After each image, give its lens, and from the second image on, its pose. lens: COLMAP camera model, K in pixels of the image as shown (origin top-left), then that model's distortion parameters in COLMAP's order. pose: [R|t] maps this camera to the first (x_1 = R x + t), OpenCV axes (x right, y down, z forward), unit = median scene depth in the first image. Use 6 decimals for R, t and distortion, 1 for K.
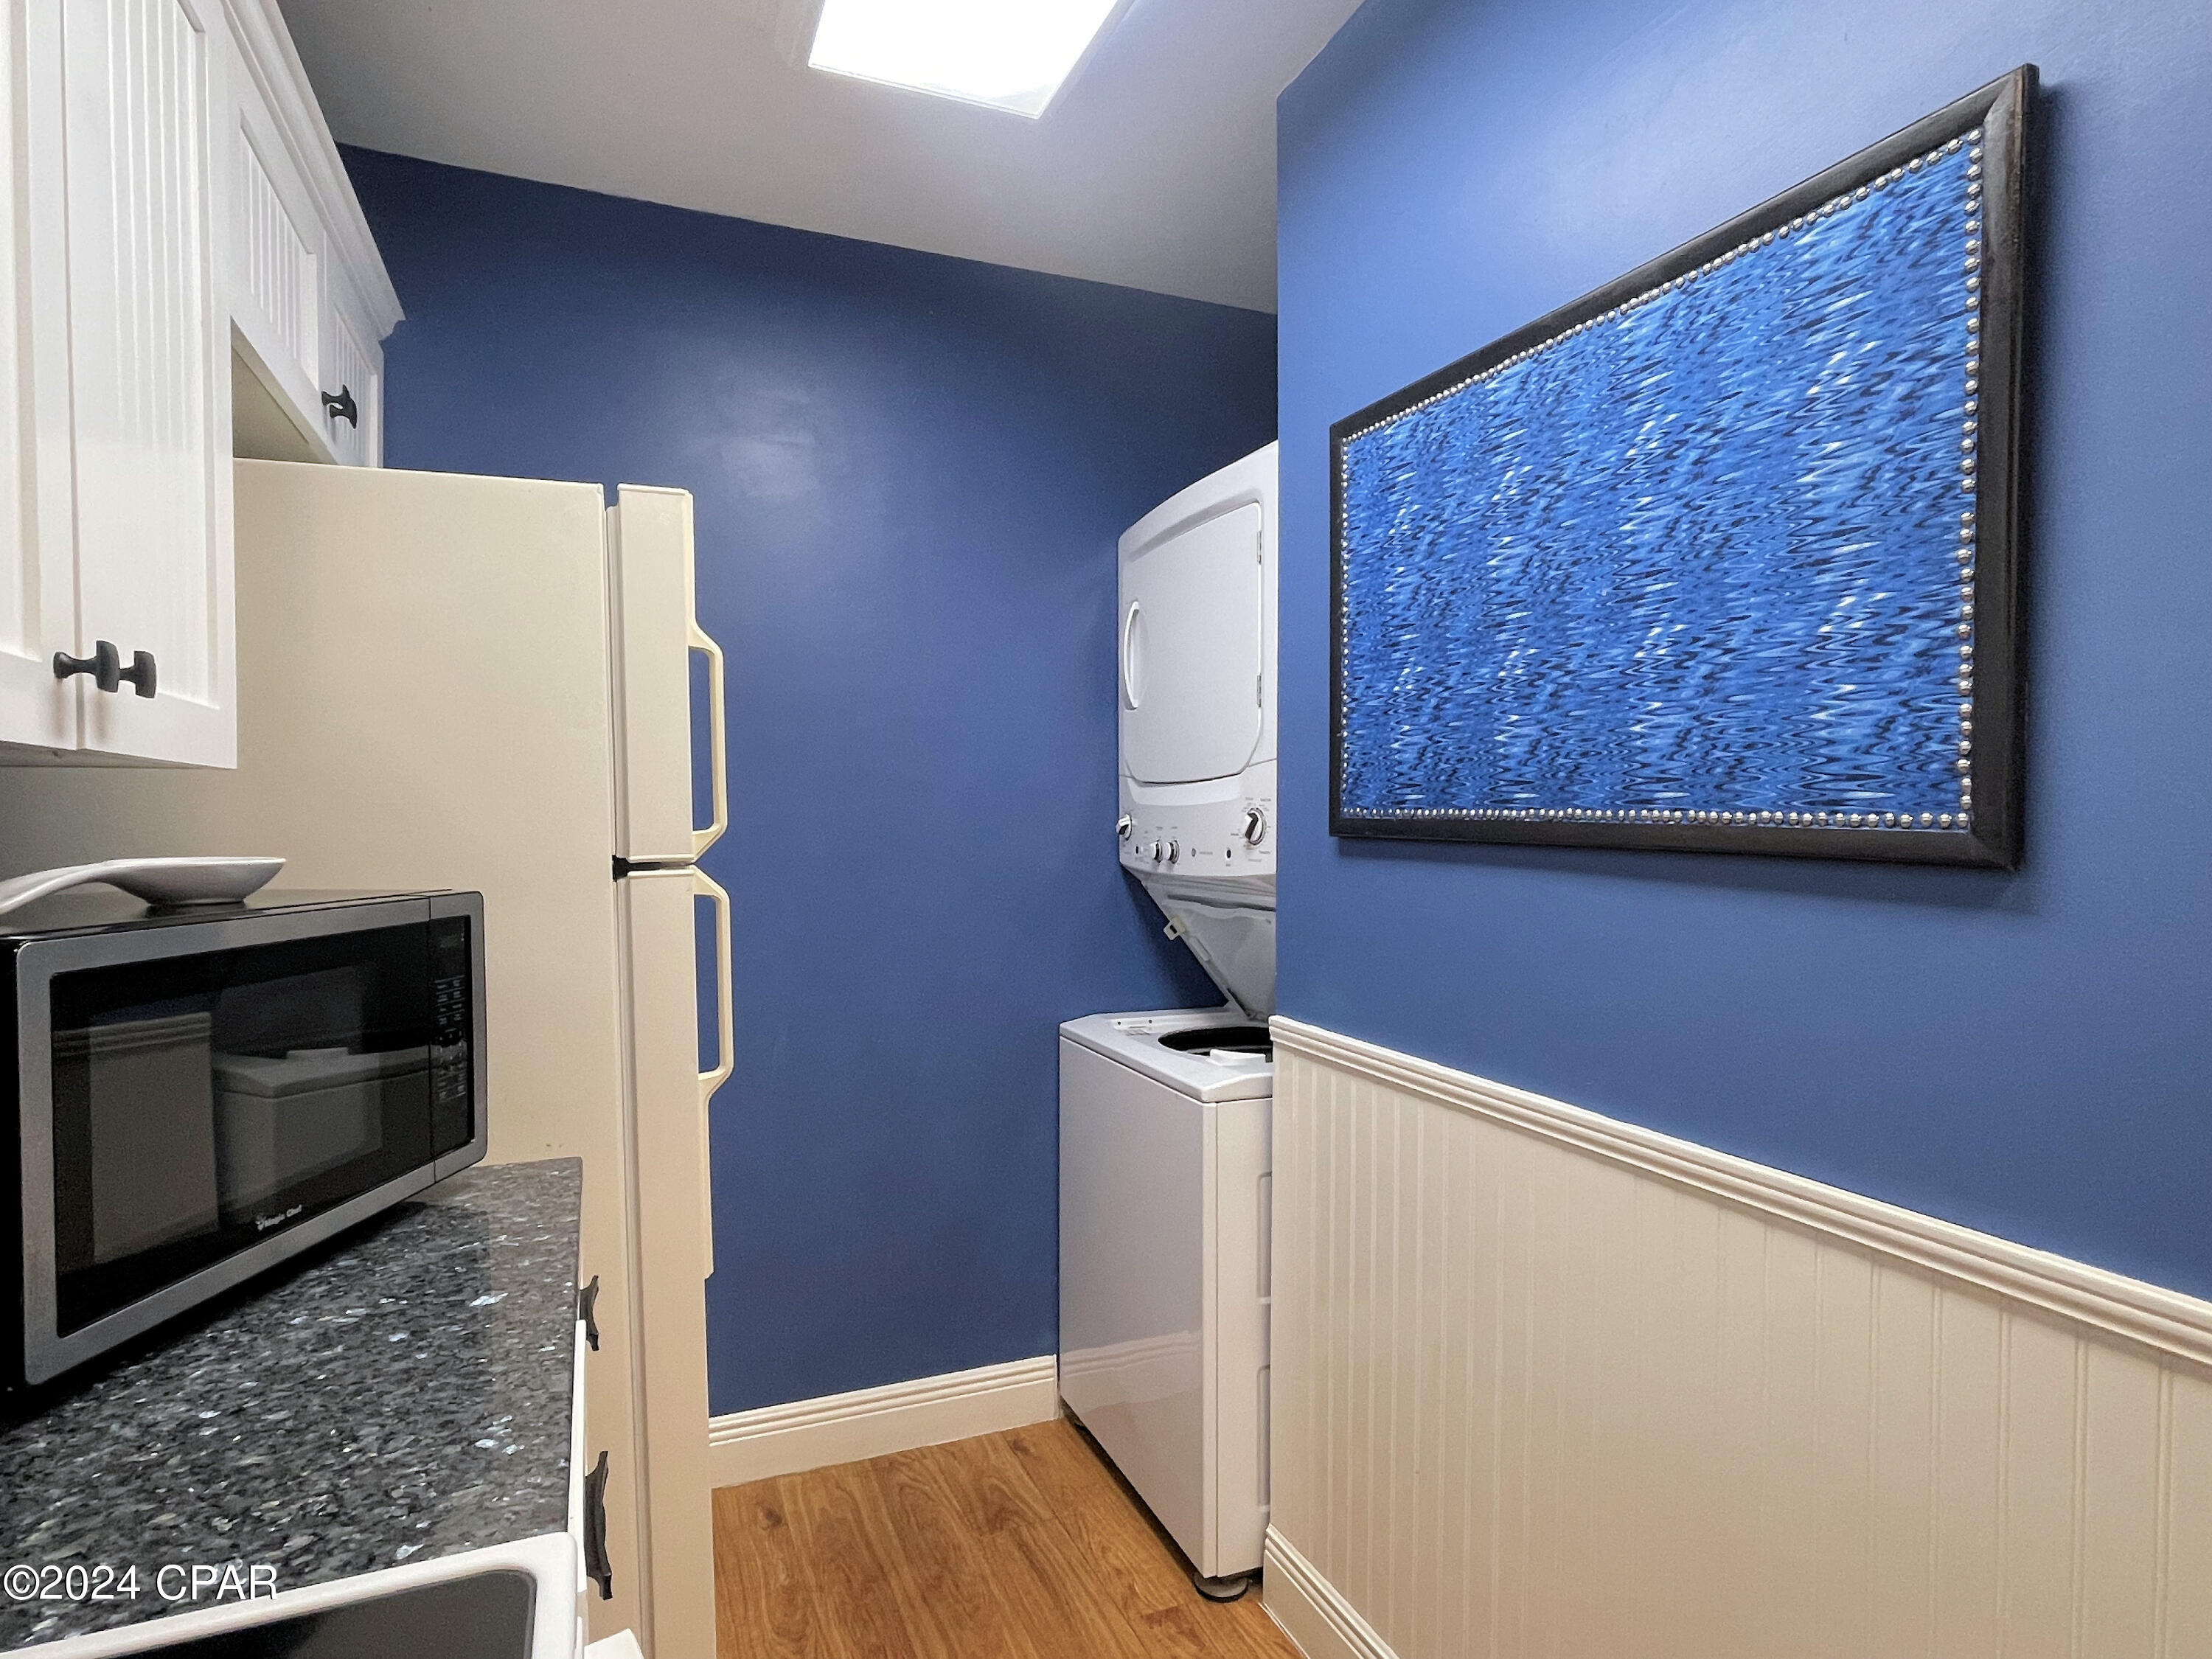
lens RADIAL K [[1192.6, 0, 1096.2], [0, 1192.6, 853.0], [0, 0, 1]] dist [0.001600, -0.001793]
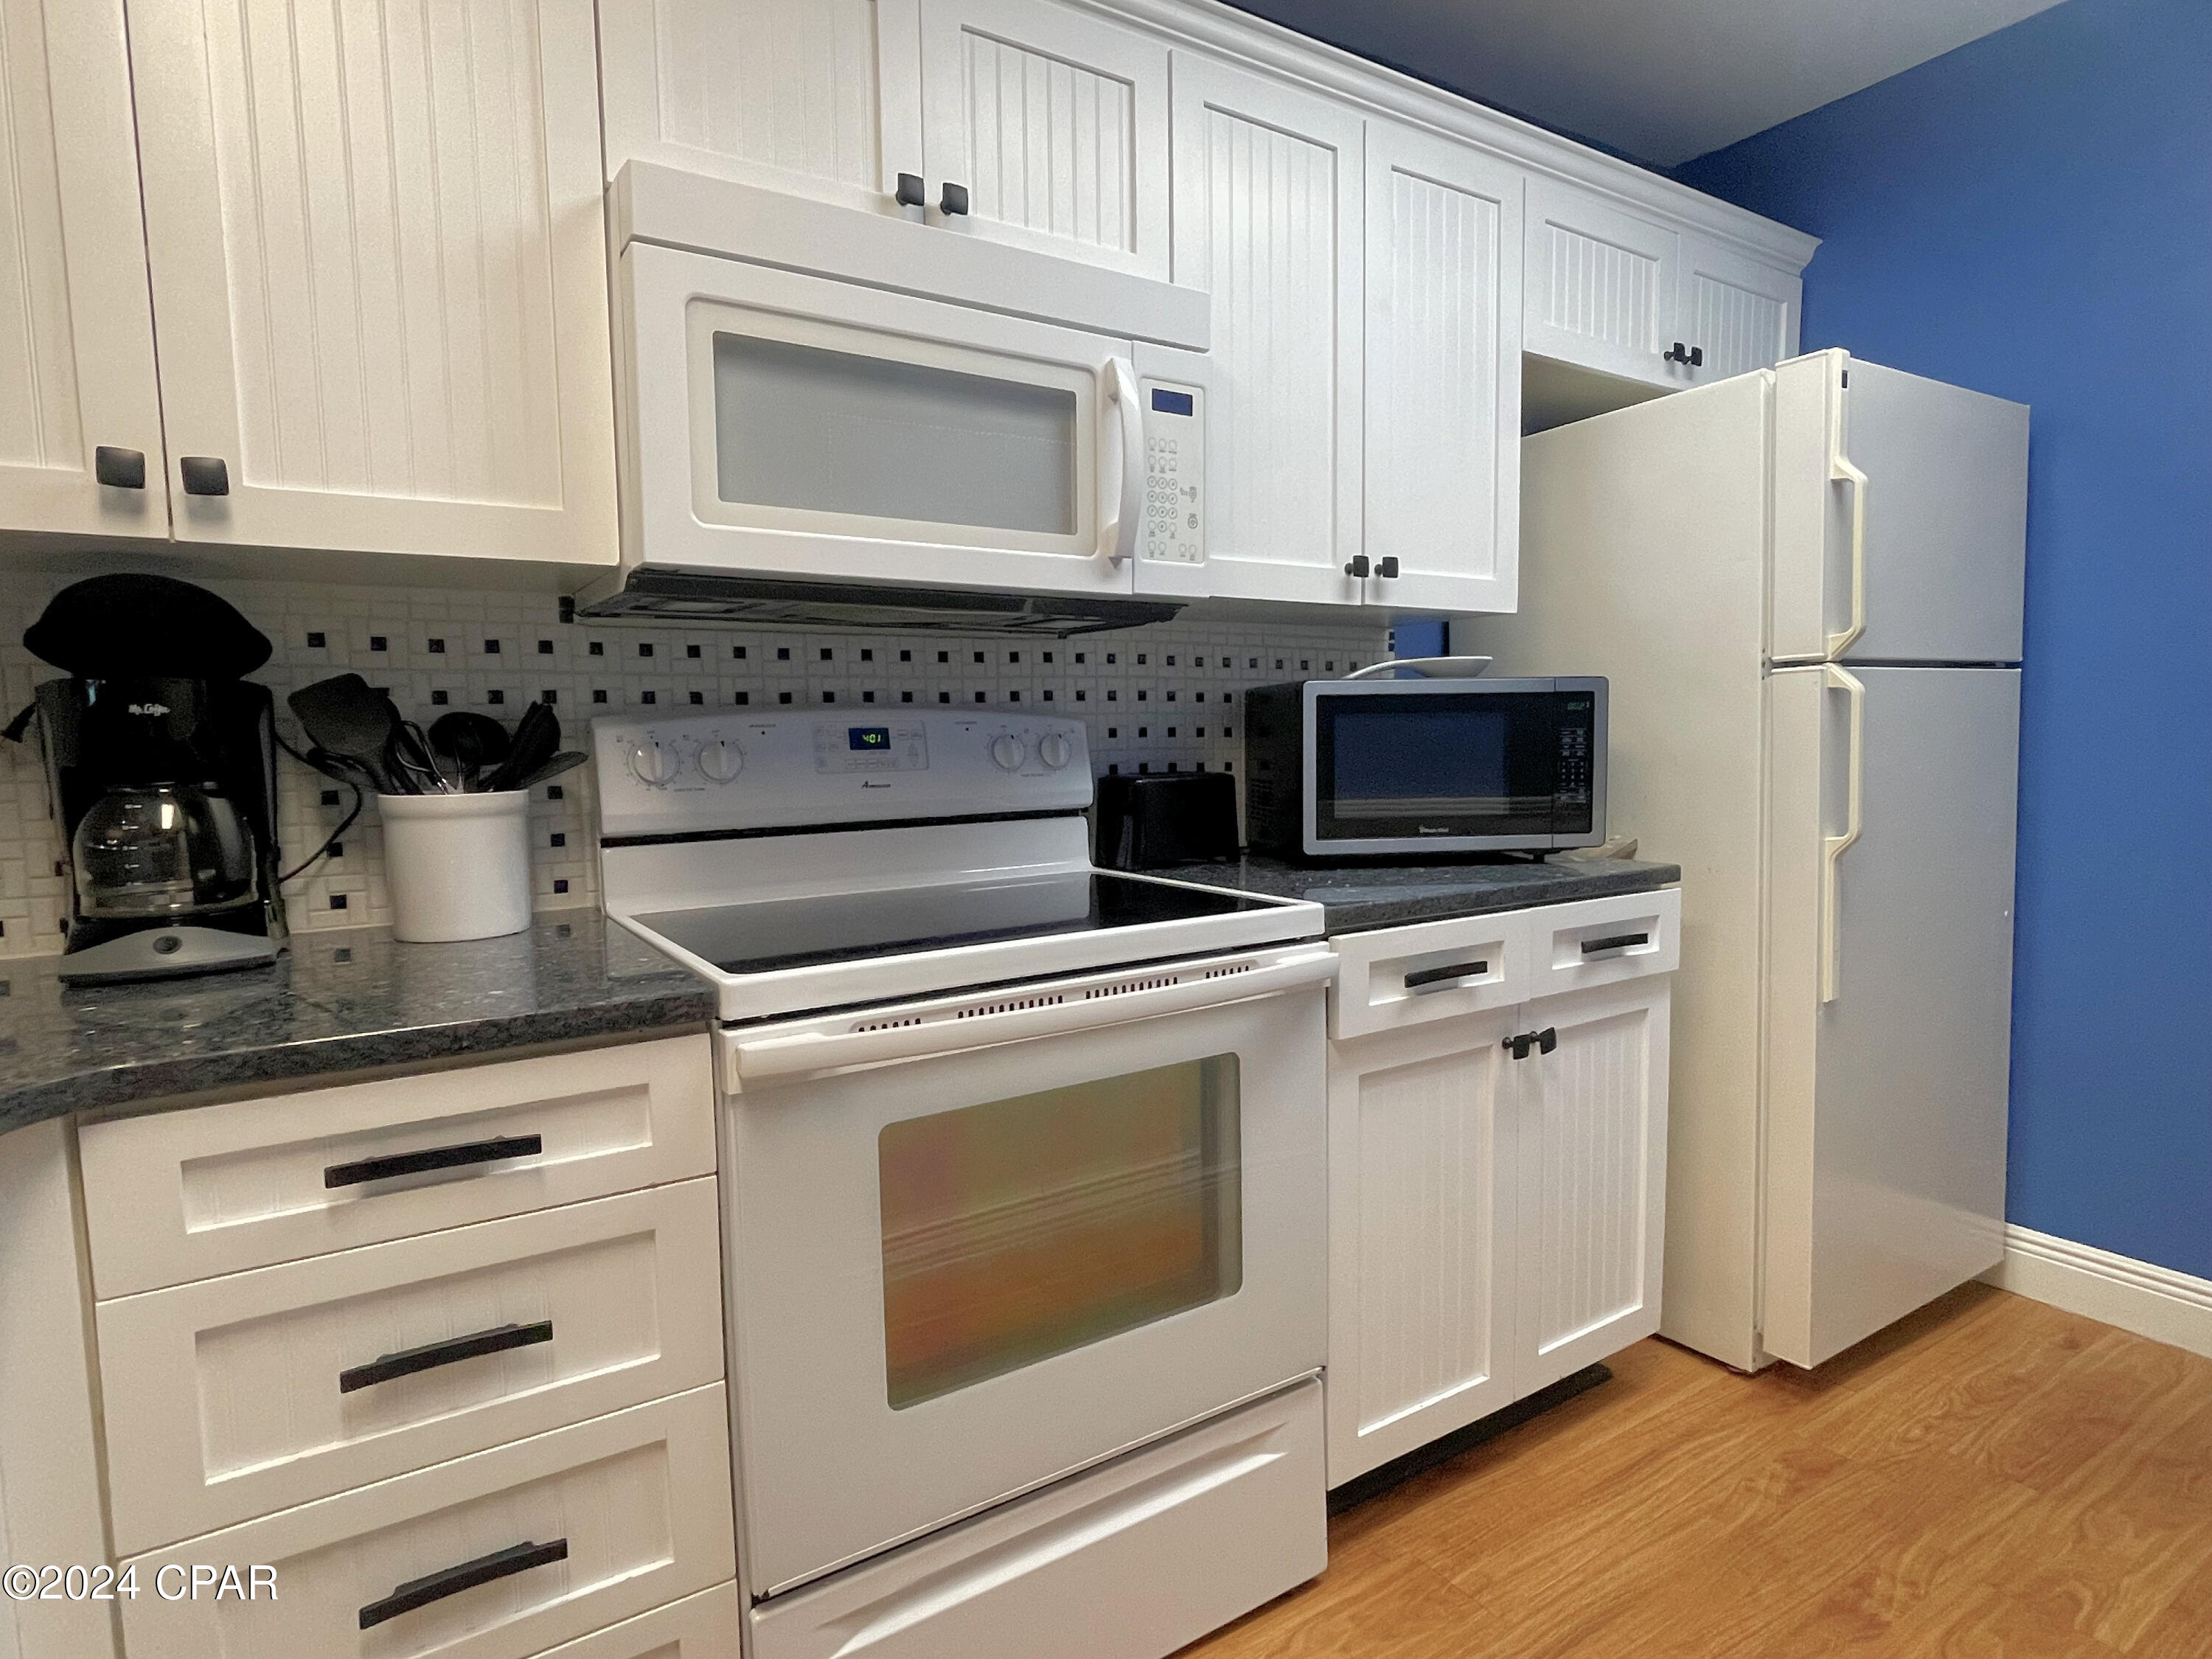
lens RADIAL K [[1192.6, 0, 1094.4], [0, 1192.6, 829.2], [0, 0, 1]] dist [0.001600, -0.001793]
pose [[0.164980, 0.073734, -0.983537, 0.775106], [-0.012792, 0.997278, 0.072618, 0.105012], [0.986214, 0.000601, 0.165474, 0.060437]]
